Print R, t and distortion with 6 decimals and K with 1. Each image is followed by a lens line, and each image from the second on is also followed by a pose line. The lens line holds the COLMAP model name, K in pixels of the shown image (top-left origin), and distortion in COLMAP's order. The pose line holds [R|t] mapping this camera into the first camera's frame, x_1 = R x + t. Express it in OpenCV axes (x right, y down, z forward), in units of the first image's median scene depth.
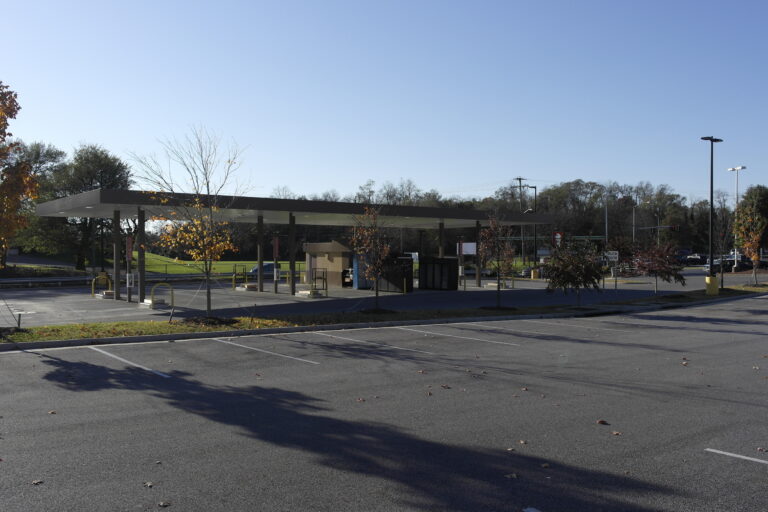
lens RADIAL K [[664.0, 0, 384.0], [0, 664.0, 256.0], [0, 0, 1]] dist [0.016211, -0.002021]
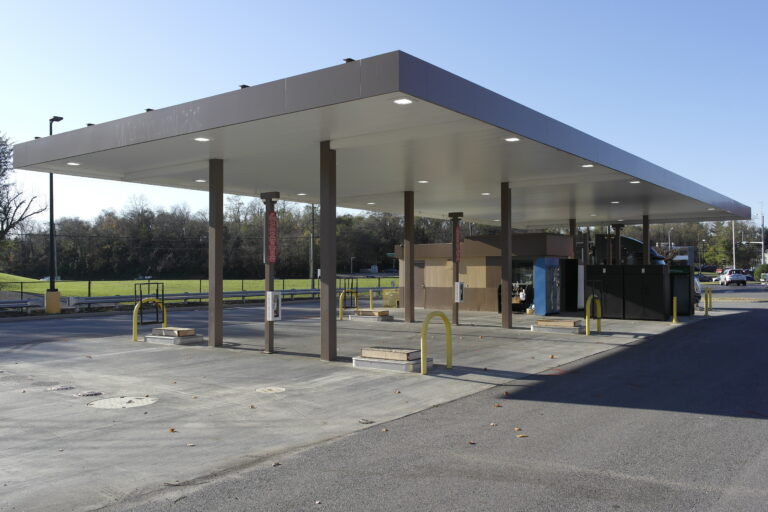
lens RADIAL K [[664.0, 0, 384.0], [0, 664.0, 256.0], [0, 0, 1]] dist [0.016211, -0.002021]
pose [[0.967459, 0.006923, 0.252931, -0.334184], [0.000668, 0.999552, -0.029914, 0.012131], [-0.253025, 0.029110, 0.967022, 0.423666]]
